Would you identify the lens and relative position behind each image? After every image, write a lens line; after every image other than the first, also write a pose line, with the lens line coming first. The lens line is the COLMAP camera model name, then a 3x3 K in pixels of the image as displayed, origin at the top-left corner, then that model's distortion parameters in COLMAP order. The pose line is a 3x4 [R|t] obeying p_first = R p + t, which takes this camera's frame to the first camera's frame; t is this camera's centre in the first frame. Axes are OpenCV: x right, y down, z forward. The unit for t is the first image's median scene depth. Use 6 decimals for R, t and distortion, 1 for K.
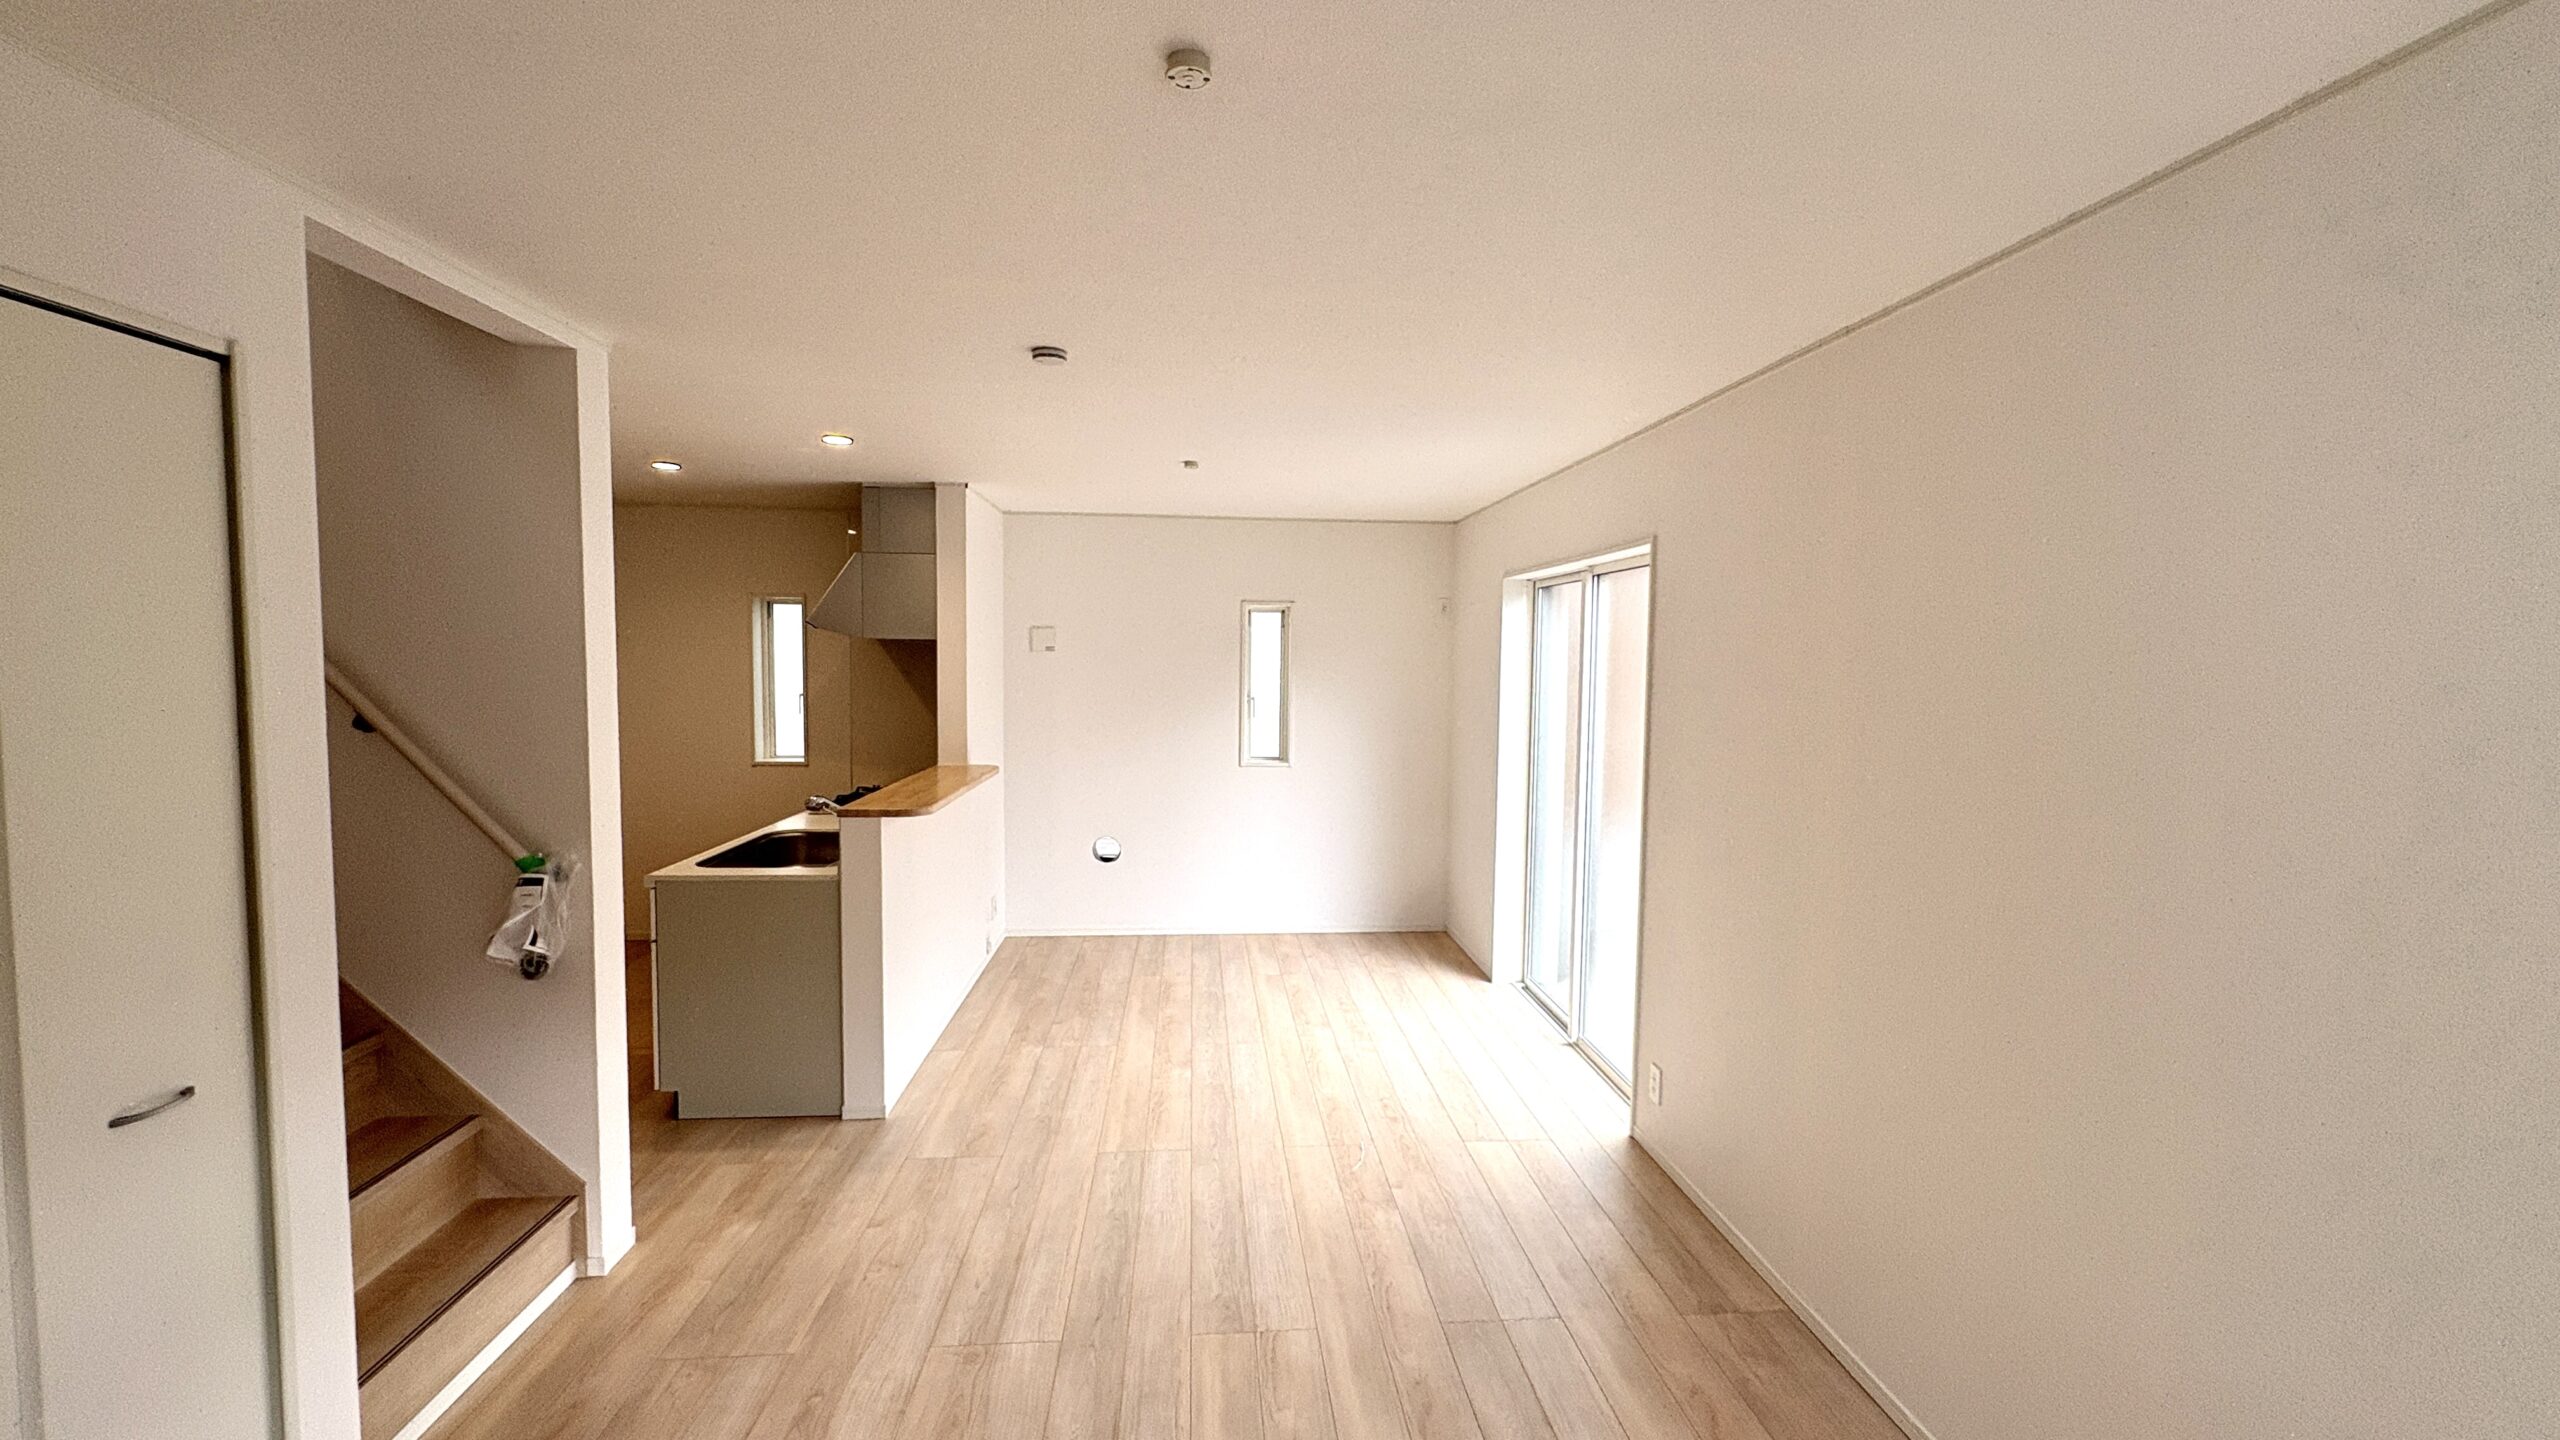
lens RADIAL K [[1020.8, 0, 1280.0], [0, 1020.8, 720.0], [0, 0, 1]] dist [0.001844, -0.000108]
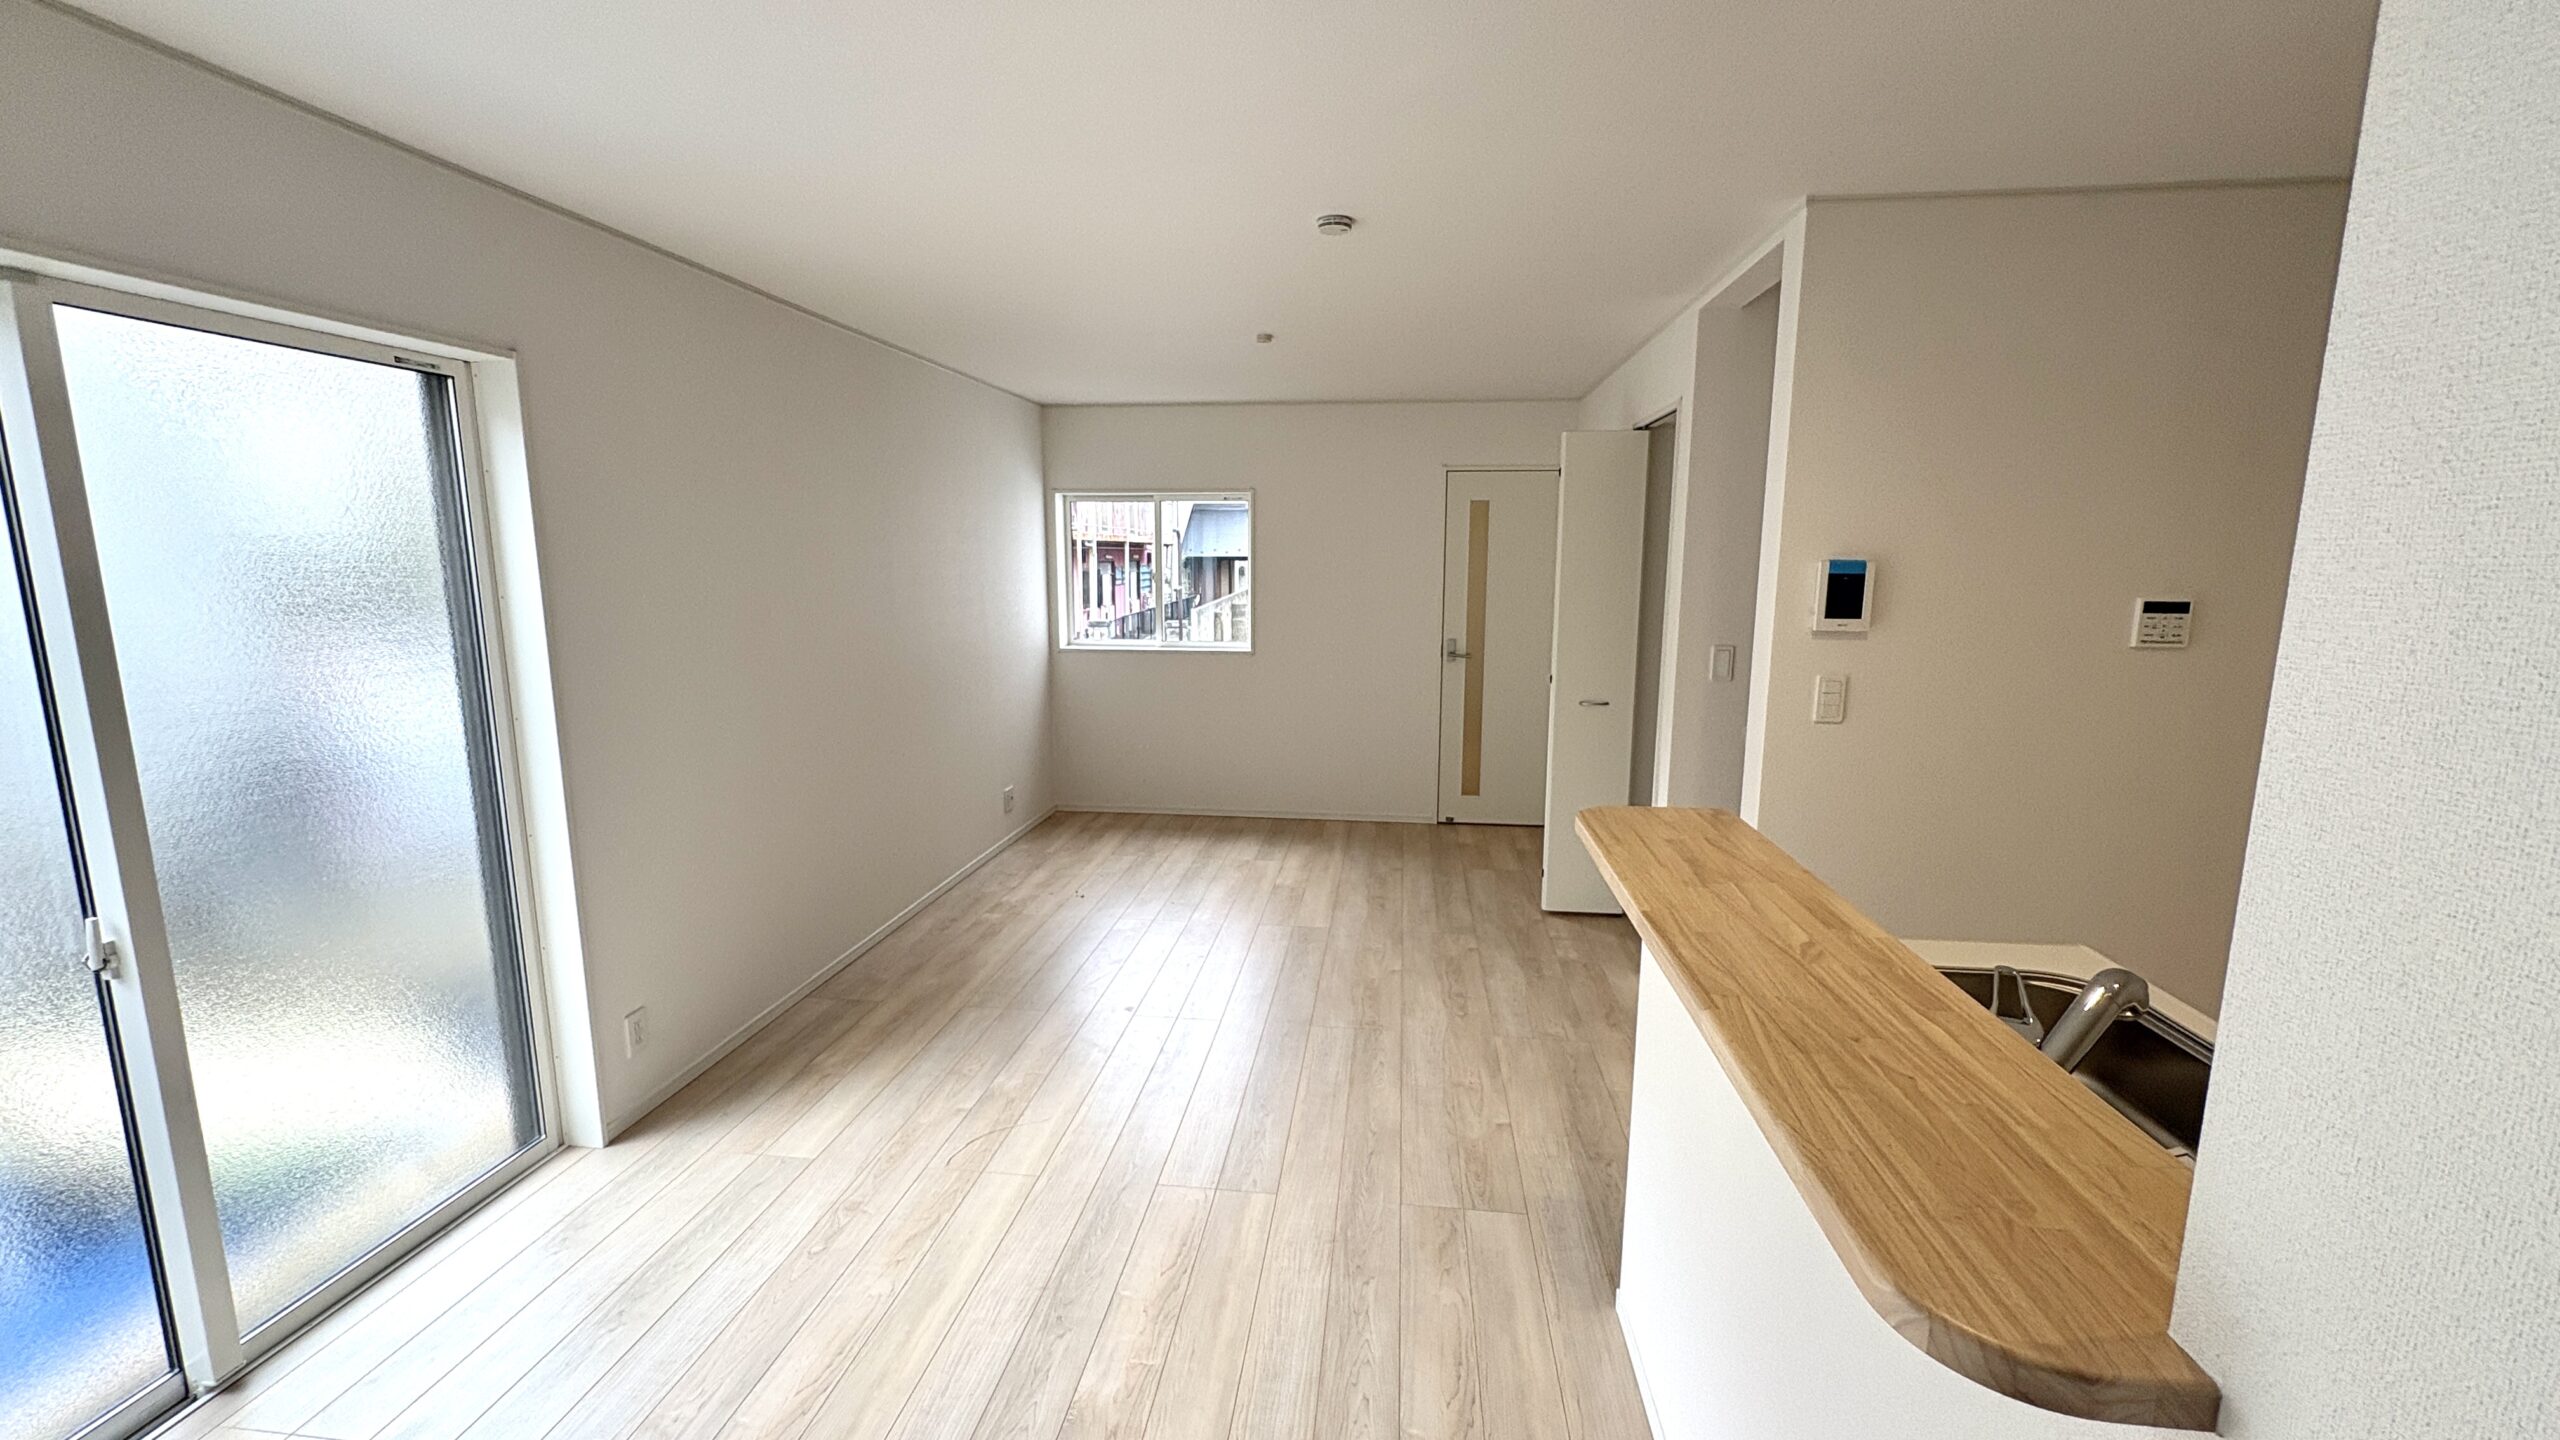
lens RADIAL K [[1020.8, 0, 1280.0], [0, 1020.8, 720.0], [0, 0, 1]] dist [0.001844, -0.000108]
pose [[-0.979048, -0.048339, 0.197810, -0.365505], [-0.002212, 0.973883, 0.227038, -0.108588], [-0.203619, 0.221844, -0.953585, 1.918306]]
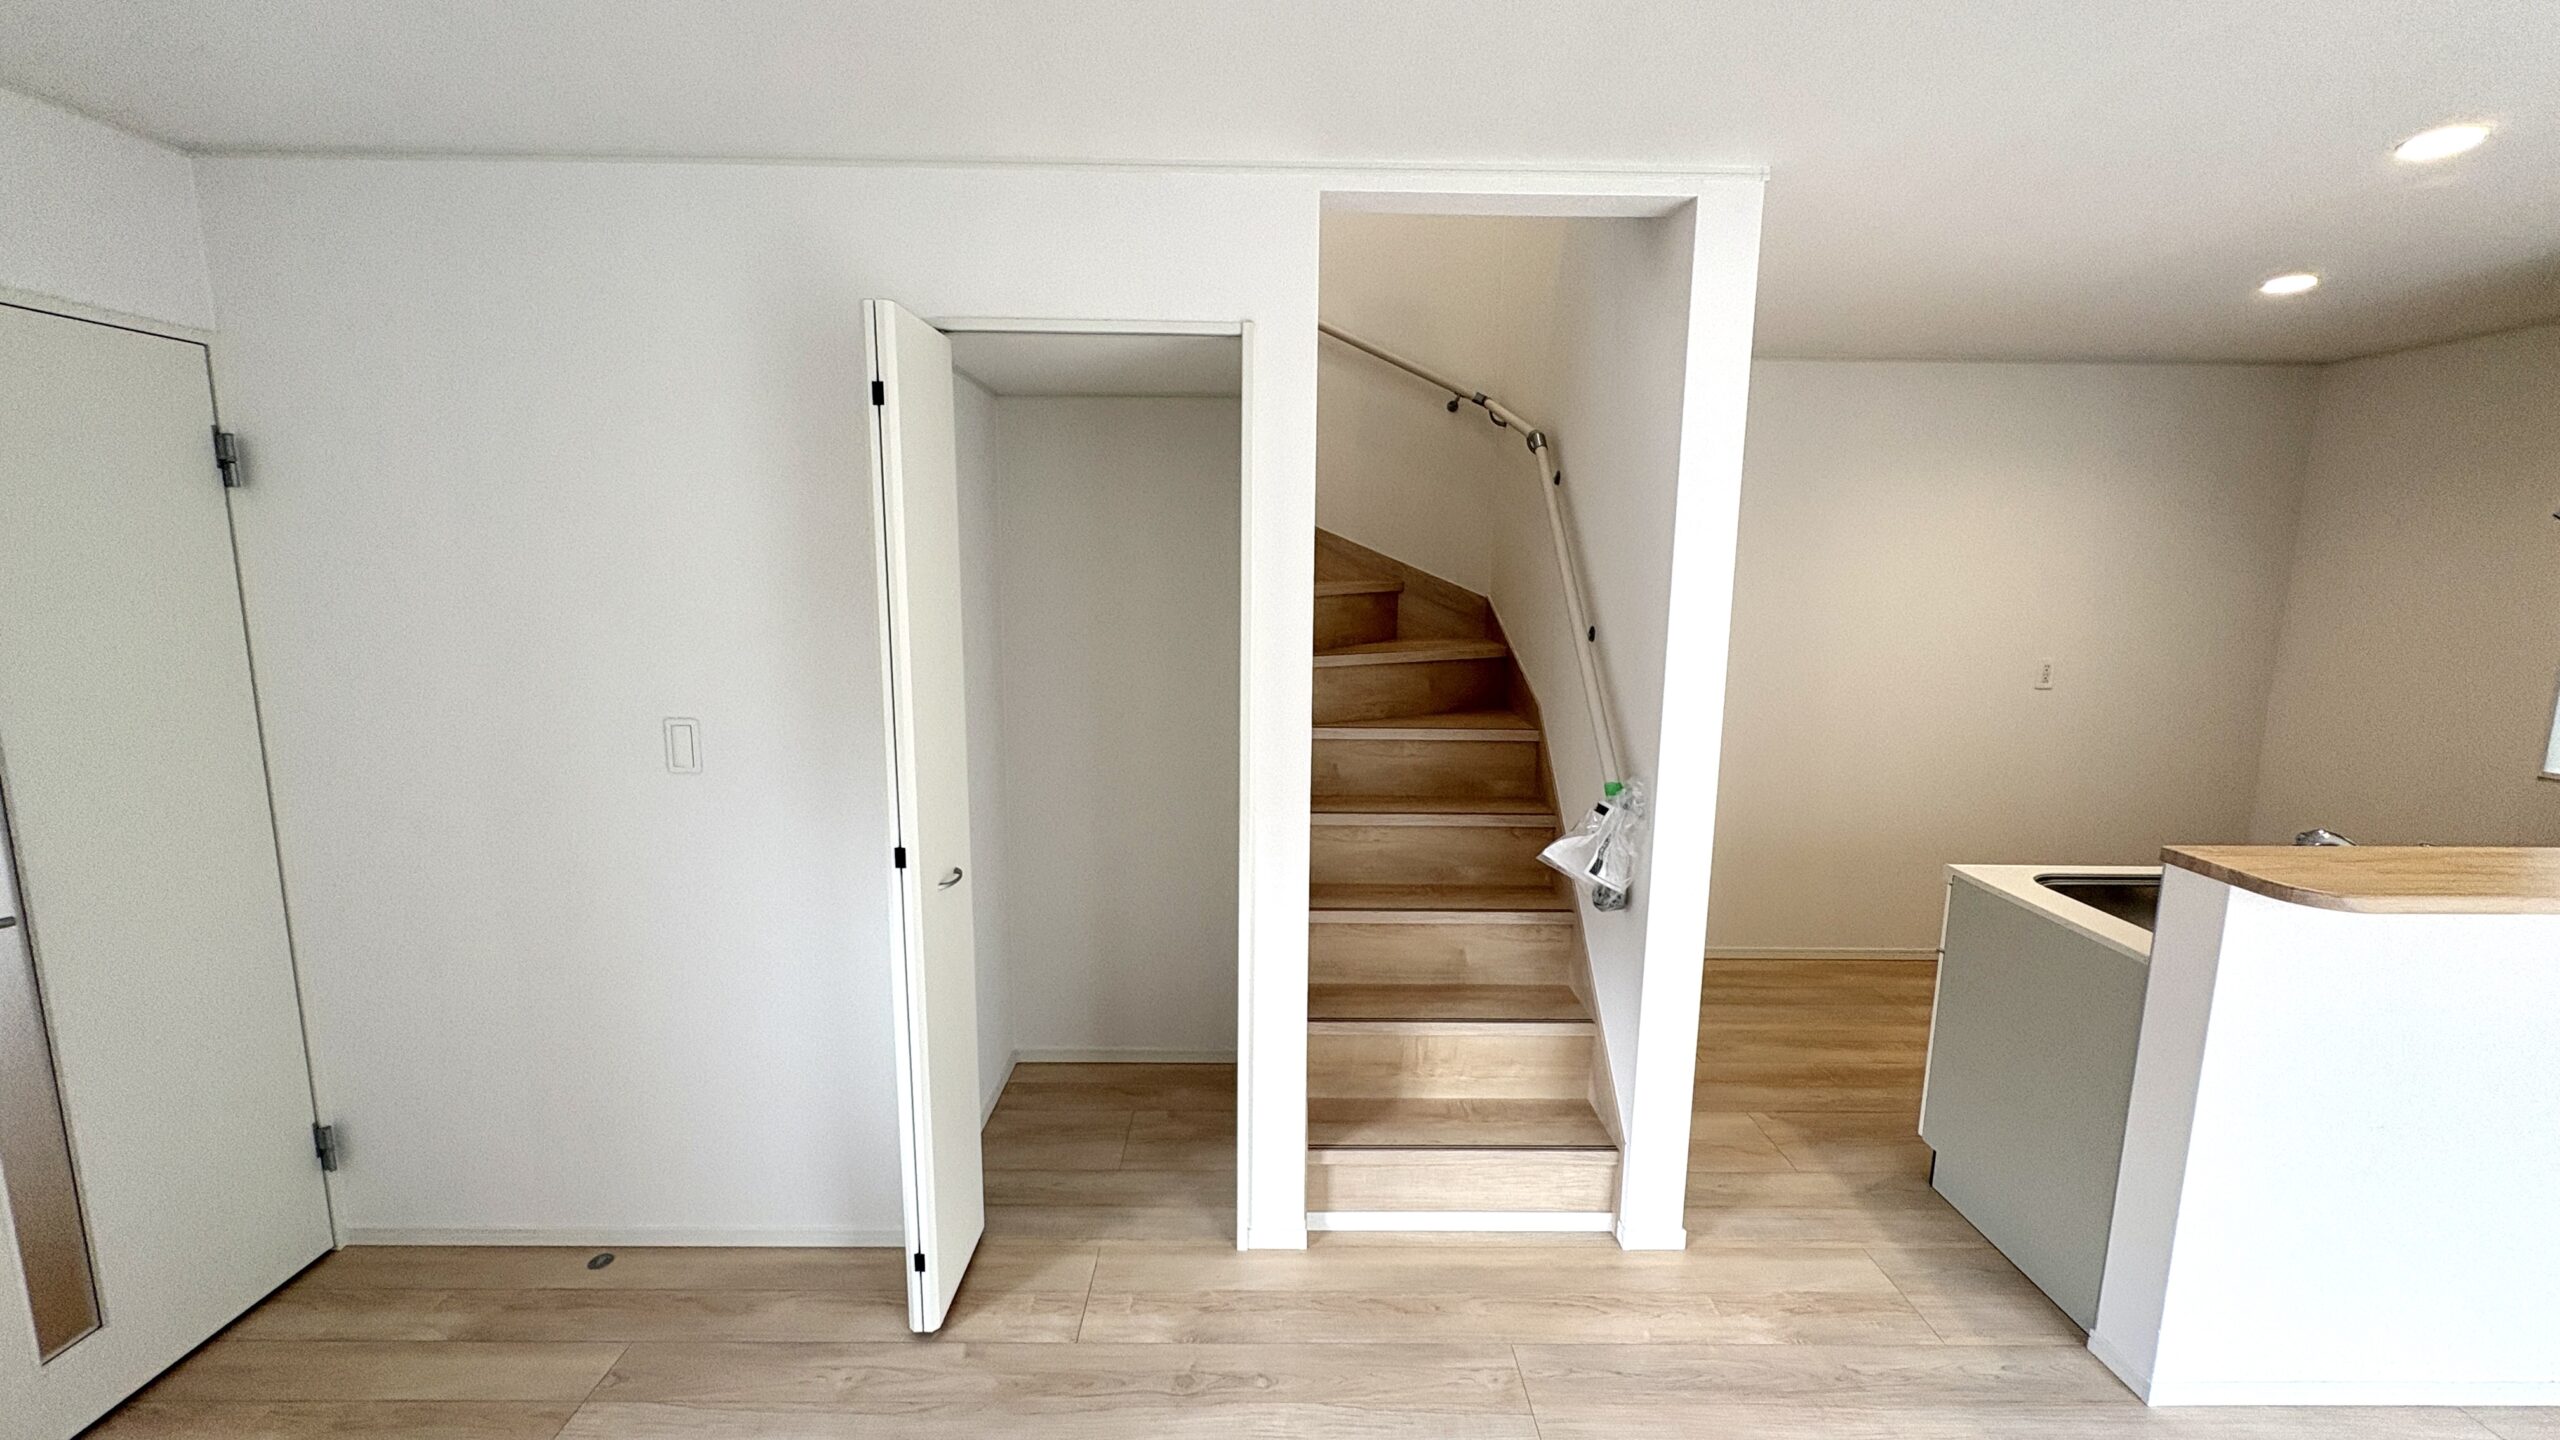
lens RADIAL K [[1000.2, 0, 1280.0], [0, 1000.2, 720.0], [0, 0, 1]] dist [-0.001096, -0.000128]
pose [[-0.067652, 0.133308, -0.988763, 0.175230], [-0.080701, 0.987055, 0.138600, -0.025796], [0.994440, 0.089170, -0.056018, 0.648884]]
